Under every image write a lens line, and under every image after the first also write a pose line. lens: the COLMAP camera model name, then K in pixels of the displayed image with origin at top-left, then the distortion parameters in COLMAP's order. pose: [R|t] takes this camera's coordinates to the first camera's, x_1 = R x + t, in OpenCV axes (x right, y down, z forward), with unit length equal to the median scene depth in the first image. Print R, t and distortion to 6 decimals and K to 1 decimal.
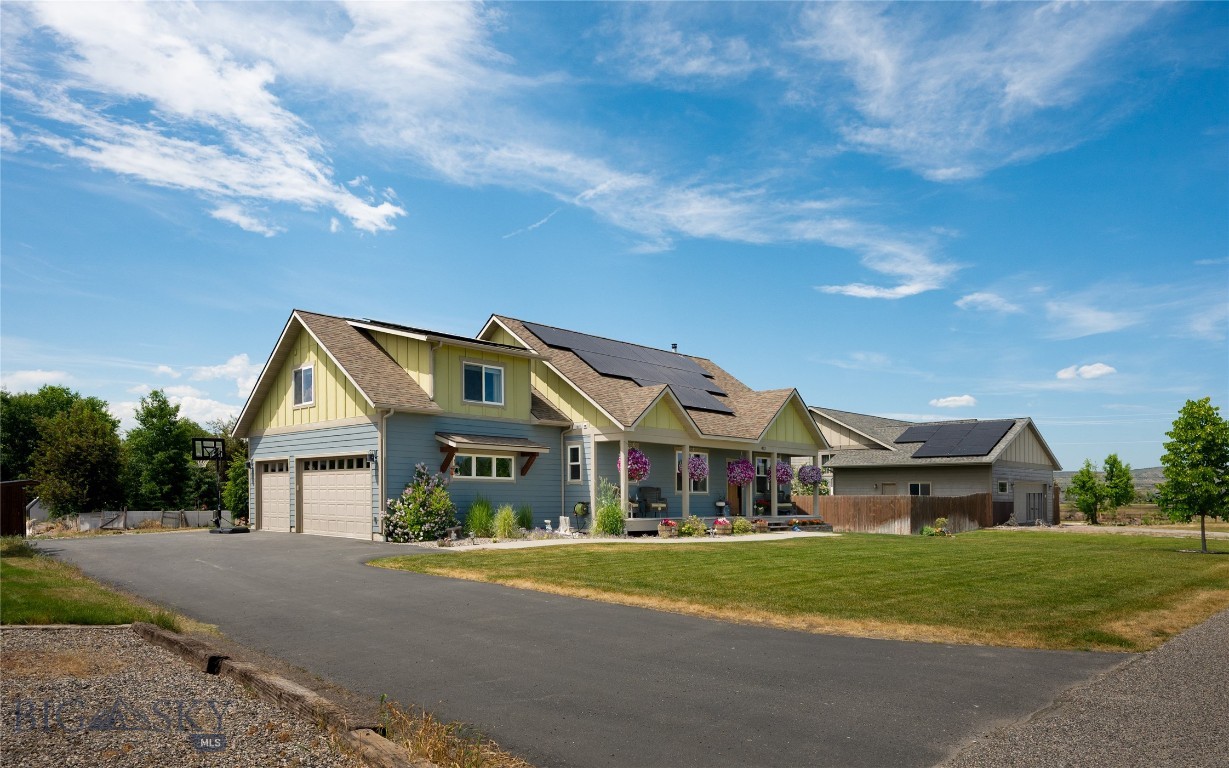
lens RADIAL K [[756.0, 0, 614.5], [0, 756.0, 384.0], [0, 0, 1]] dist [0.000417, 0.000009]
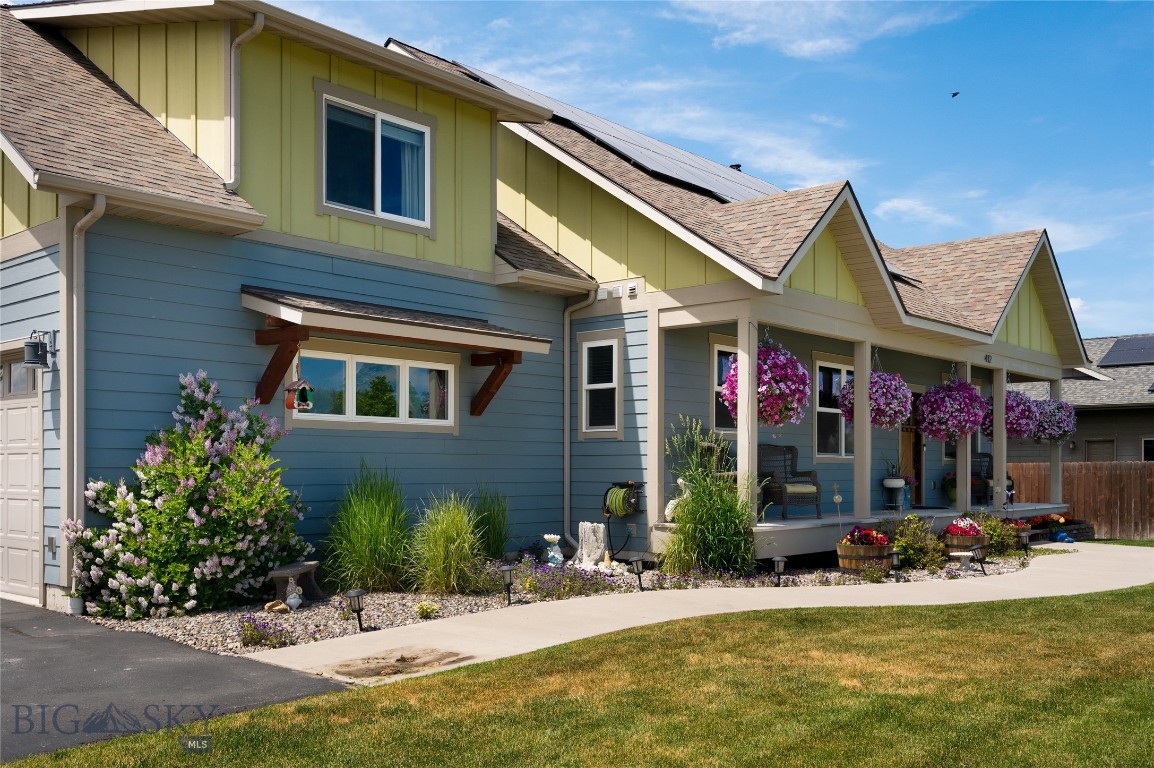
lens RADIAL K [[1021.6, 0, 573.3], [0, 1021.6, 292.0], [0, 0, 1]] dist [-0.000736, 0.000982]
pose [[0.998110, 0.002090, 0.061418, -0.109605], [-0.000643, 0.999722, -0.023577, 0.074365], [-0.061450, 0.023493, 0.997834, 0.502848]]
